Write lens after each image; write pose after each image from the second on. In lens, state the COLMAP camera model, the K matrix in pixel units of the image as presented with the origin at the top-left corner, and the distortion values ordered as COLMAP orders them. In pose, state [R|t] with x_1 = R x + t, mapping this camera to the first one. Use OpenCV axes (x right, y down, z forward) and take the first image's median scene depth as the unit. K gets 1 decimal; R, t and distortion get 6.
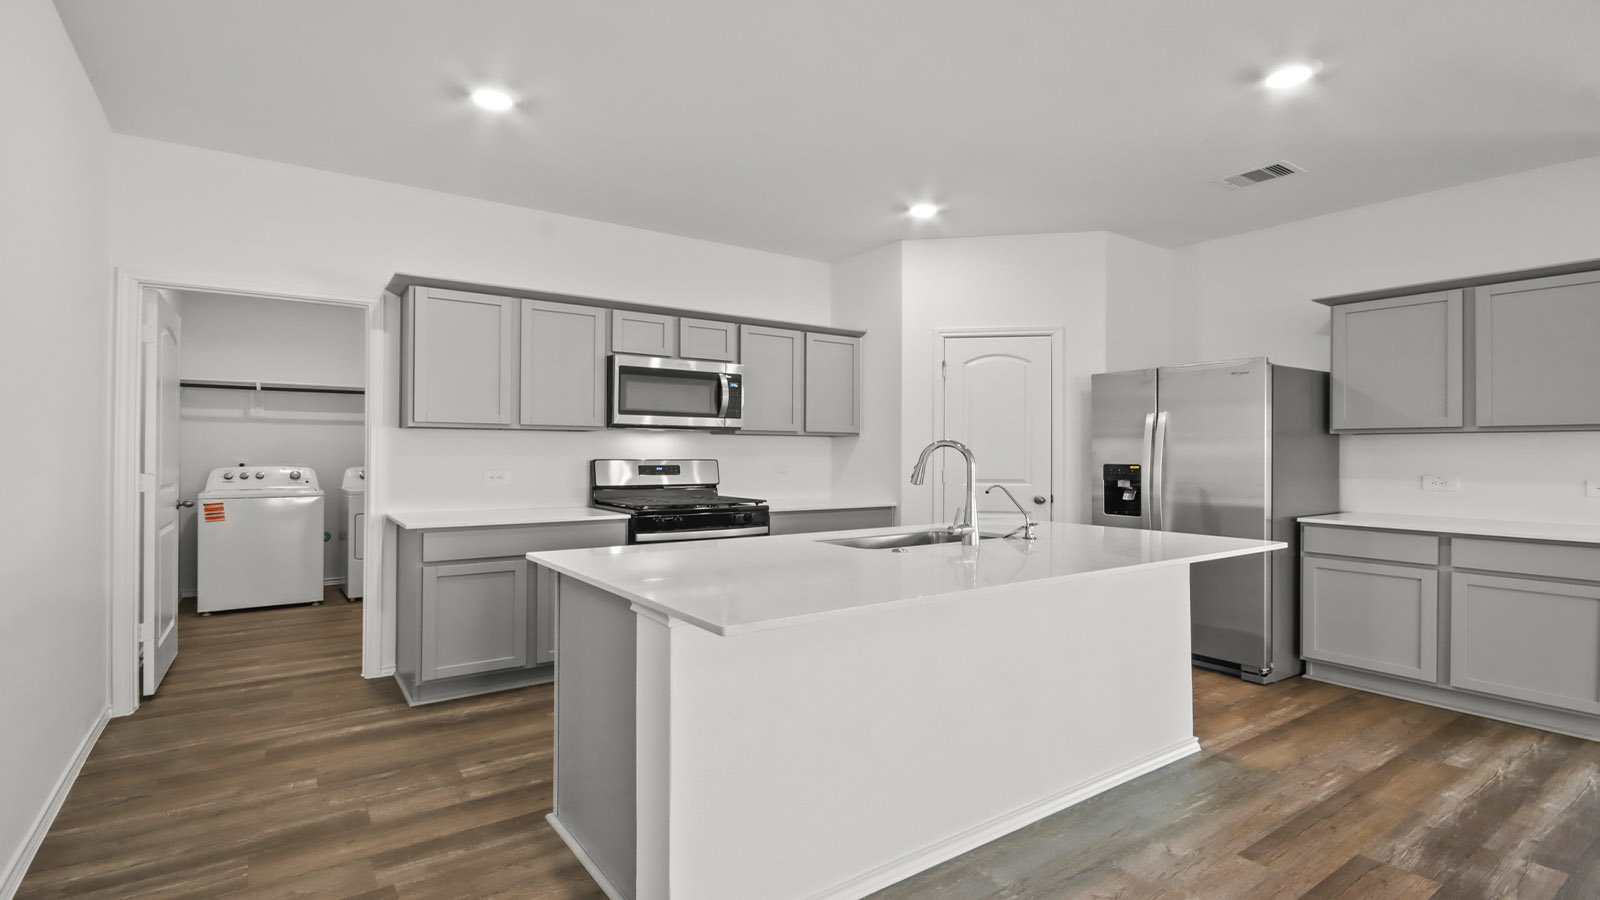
lens RADIAL K [[755.4, 0, 807.1], [0, 755.4, 453.3], [0, 0, 1]] dist [0.001086, 0.000831]
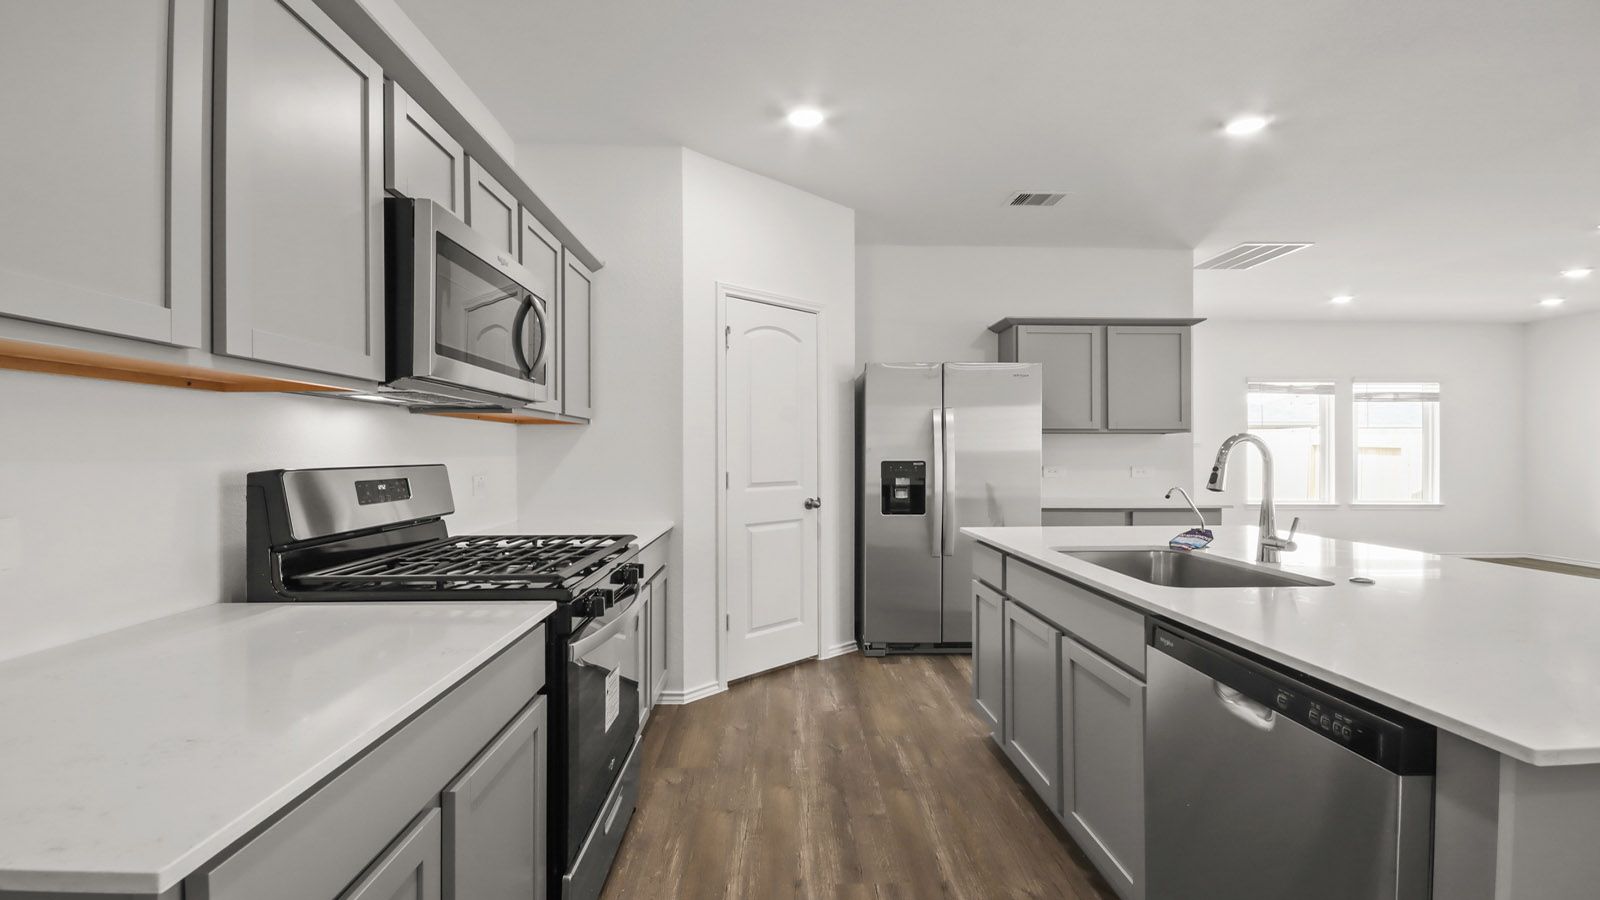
lens RADIAL K [[755.4, 0, 807.1], [0, 755.4, 453.3], [0, 0, 1]] dist [0.001086, 0.000831]
pose [[0.538829, -0.007199, 0.842385, -0.518682], [-0.001091, 0.999957, 0.009244, -0.004412], [-0.842415, -0.005900, 0.538798, 0.679254]]
